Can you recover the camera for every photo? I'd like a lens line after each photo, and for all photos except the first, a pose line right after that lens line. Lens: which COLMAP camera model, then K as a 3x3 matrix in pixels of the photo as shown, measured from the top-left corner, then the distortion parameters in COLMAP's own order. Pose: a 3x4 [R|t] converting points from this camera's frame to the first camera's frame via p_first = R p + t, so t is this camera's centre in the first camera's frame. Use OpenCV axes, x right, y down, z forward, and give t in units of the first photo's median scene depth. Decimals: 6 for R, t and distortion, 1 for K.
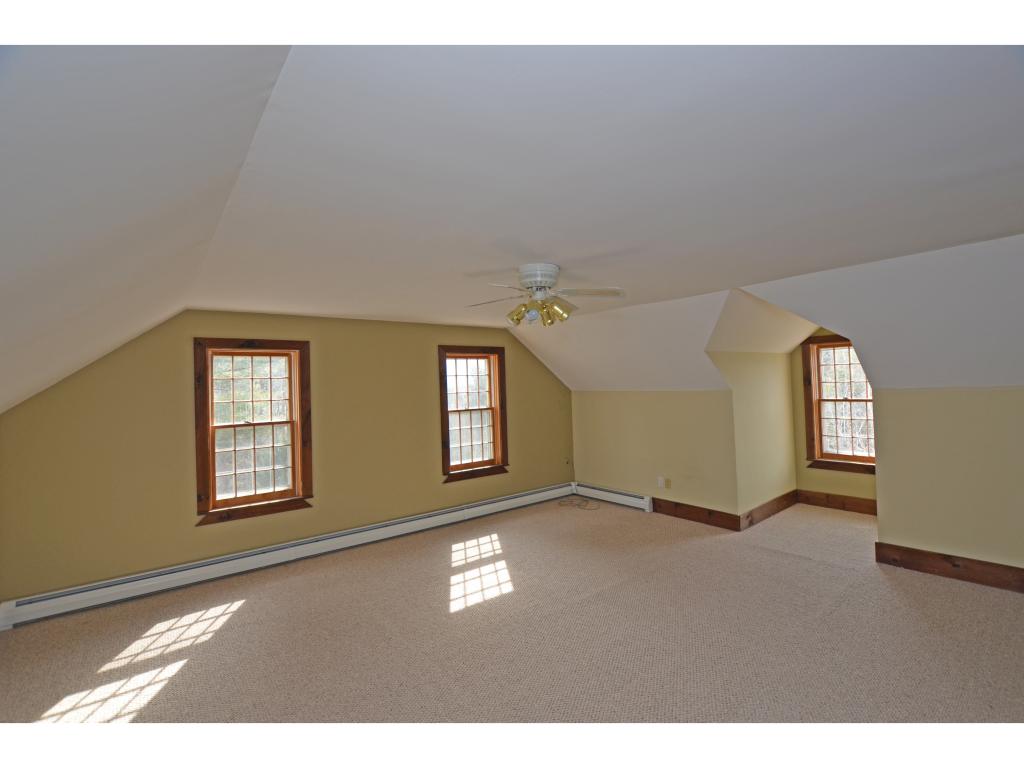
lens RADIAL K [[497.7, 0, 512.0], [0, 497.7, 384.0], [0, 0, 1]] dist [0.108333, 0.000100]
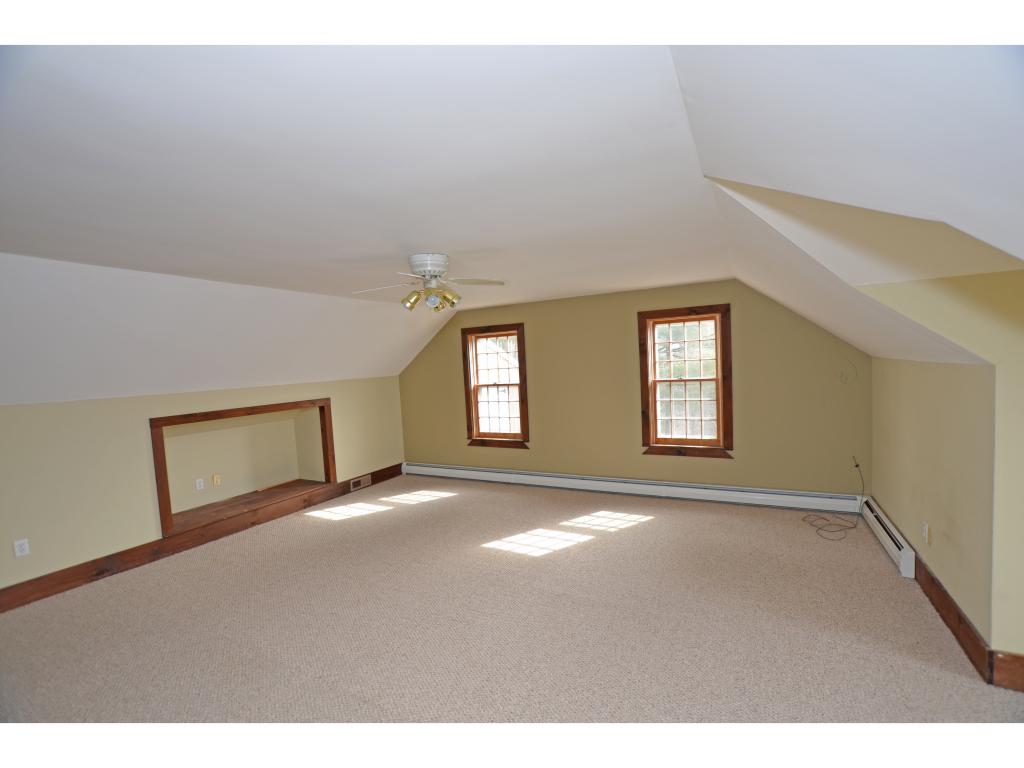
lens RADIAL K [[460.2, 0, 519.2], [0, 460.2, 388.6], [0, 0, 1]] dist [-0.021219, 0.000542]
pose [[0.433236, 0.062690, -0.899098, 0.654872], [0.037341, 0.995473, 0.087403, -0.020179], [0.900507, -0.071439, 0.428933, 0.467691]]
